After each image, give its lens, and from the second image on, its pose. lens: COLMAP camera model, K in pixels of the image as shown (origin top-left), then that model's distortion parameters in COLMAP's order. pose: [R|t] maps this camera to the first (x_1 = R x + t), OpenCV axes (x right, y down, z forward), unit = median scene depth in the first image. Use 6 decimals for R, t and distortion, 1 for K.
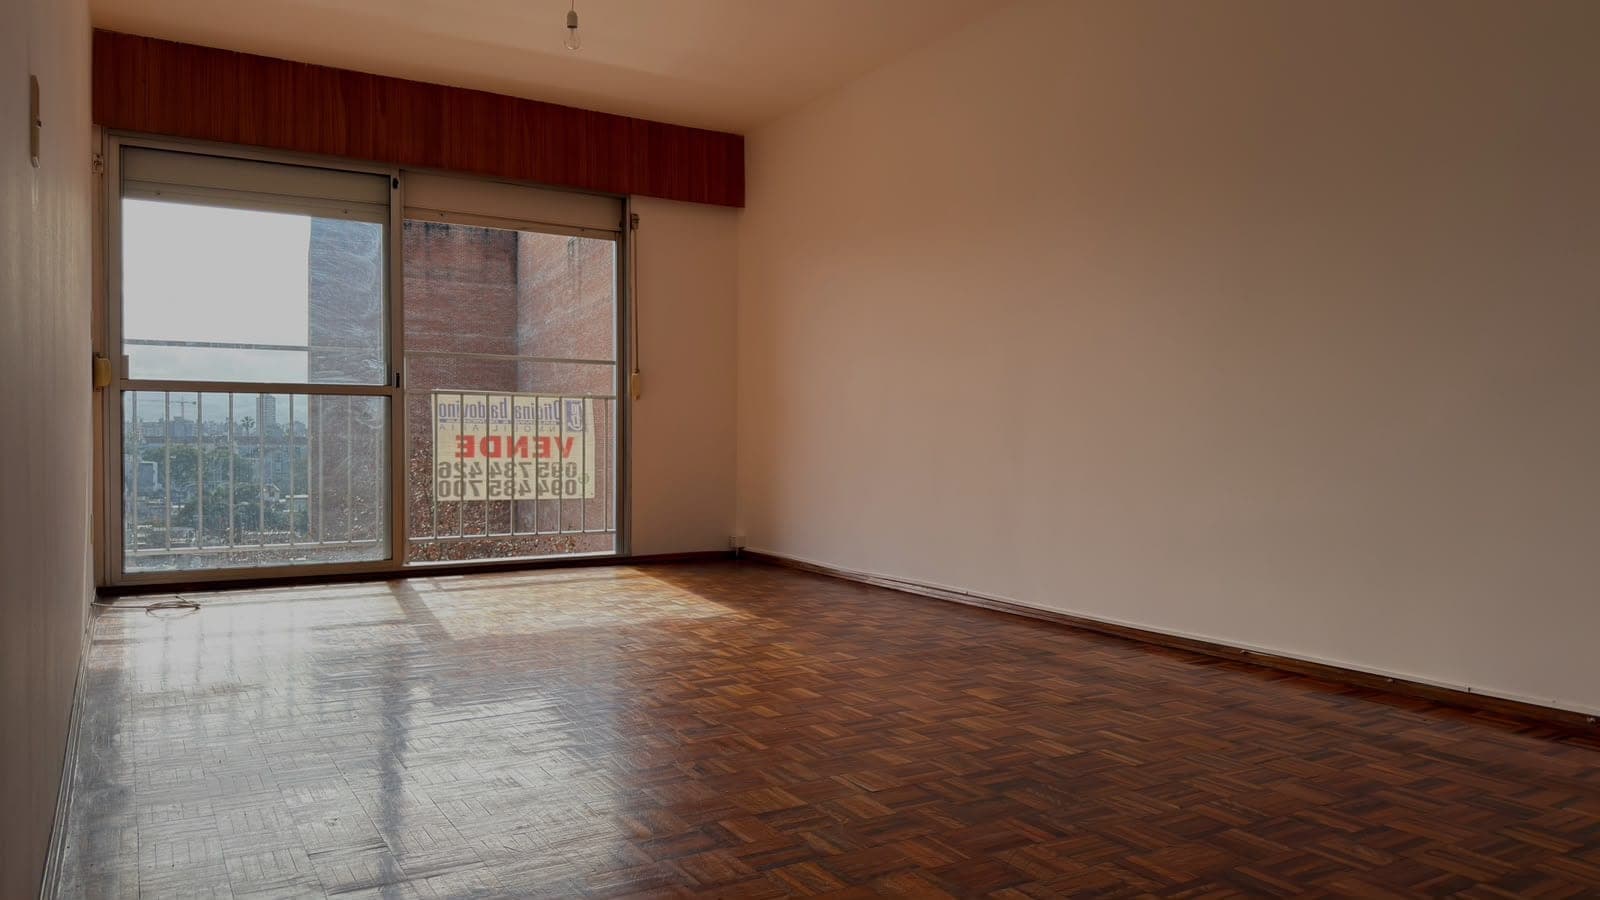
lens RADIAL K [[1121.3, 0, 800.0], [0, 1121.3, 450.0], [0, 0, 1]] dist [0.152782, -0.241262]
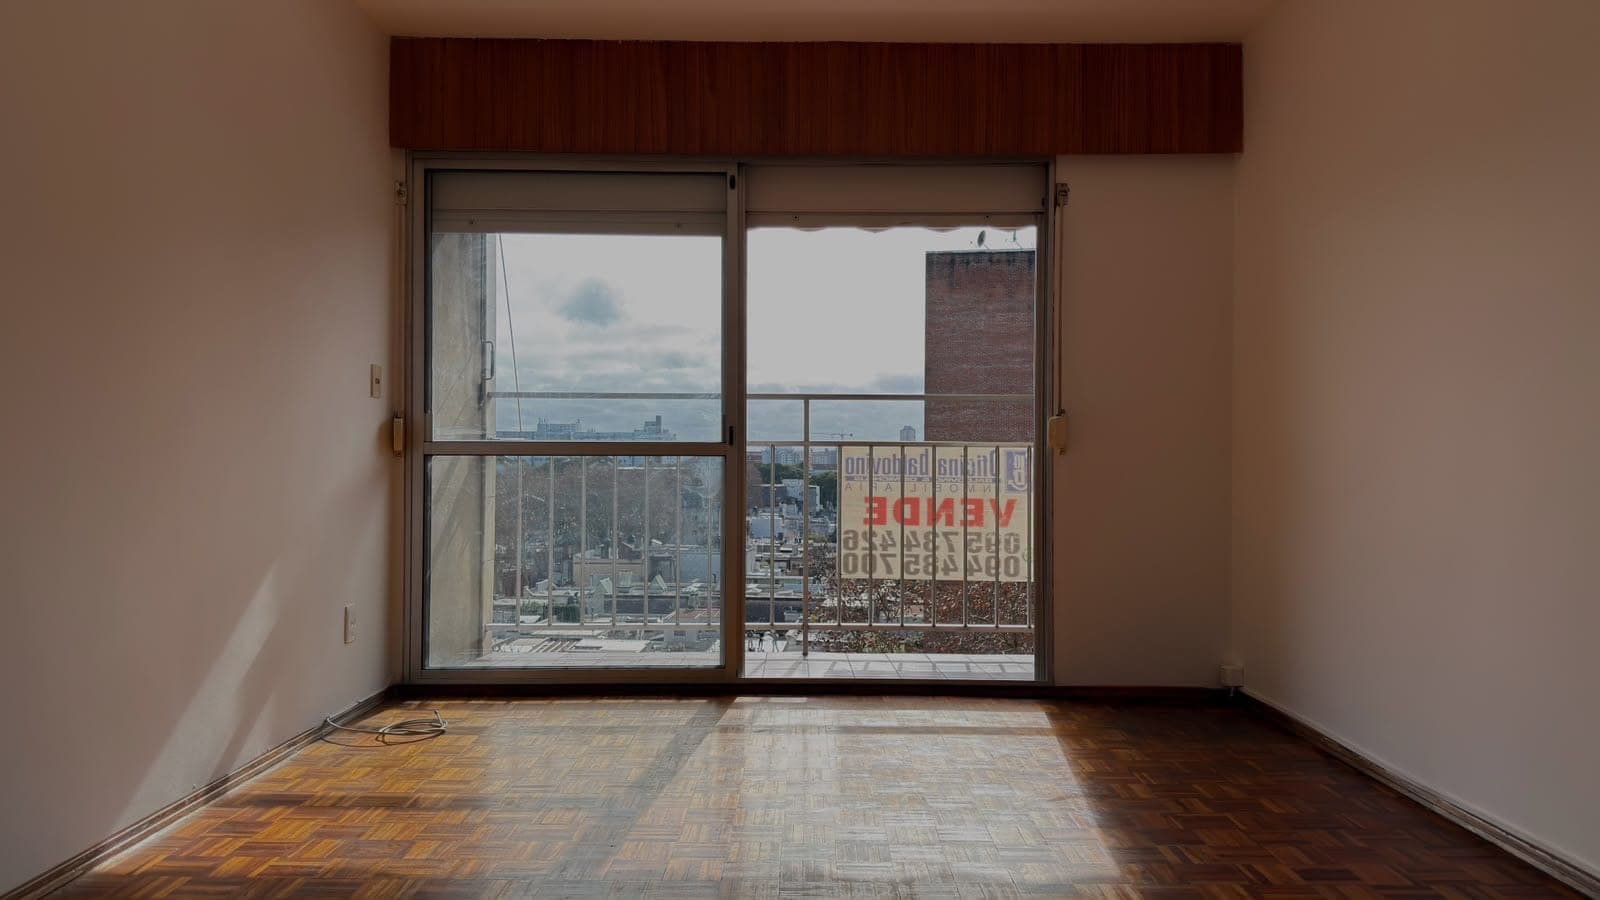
lens RADIAL K [[1121.3, 0, 800.0], [0, 1121.3, 450.0], [0, 0, 1]] dist [0.152782, -0.241262]
pose [[0.860491, -0.004768, -0.509444, 0.059641], [-0.007455, 0.999731, -0.021948, -0.027675], [0.509411, 0.022684, 0.860224, 0.293010]]
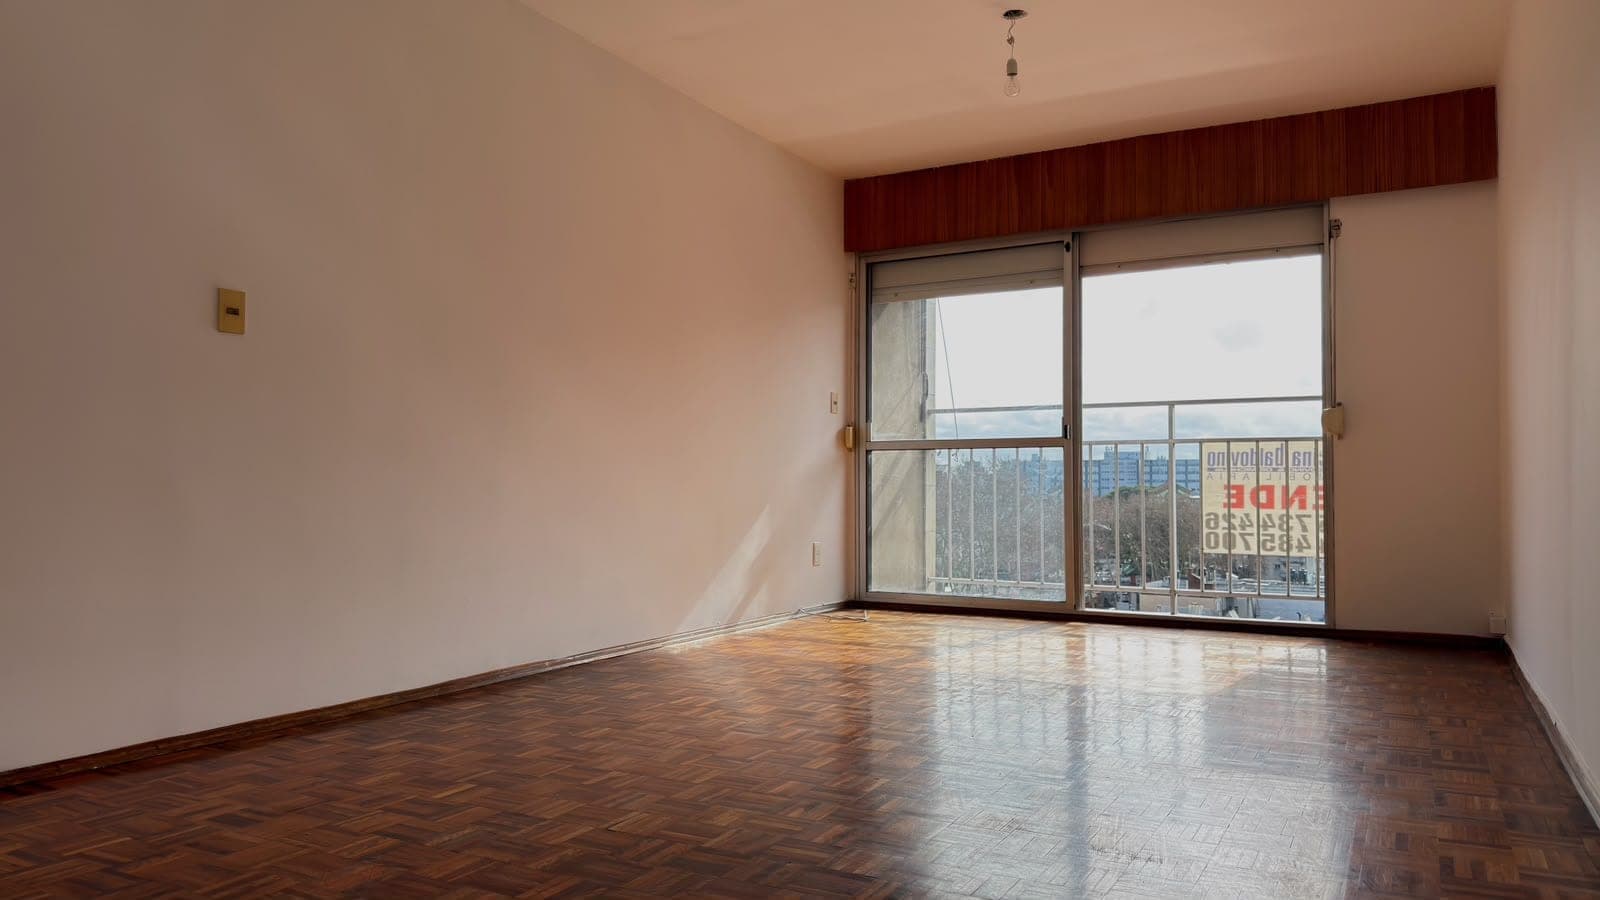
lens RADIAL K [[1121.3, 0, 800.0], [0, 1121.3, 450.0], [0, 0, 1]] dist [0.152782, -0.241262]
pose [[0.516220, -0.032301, -0.855847, 0.328673], [-0.009739, 0.999003, -0.043579, 0.003106], [0.856401, 0.030831, 0.515390, 0.198926]]
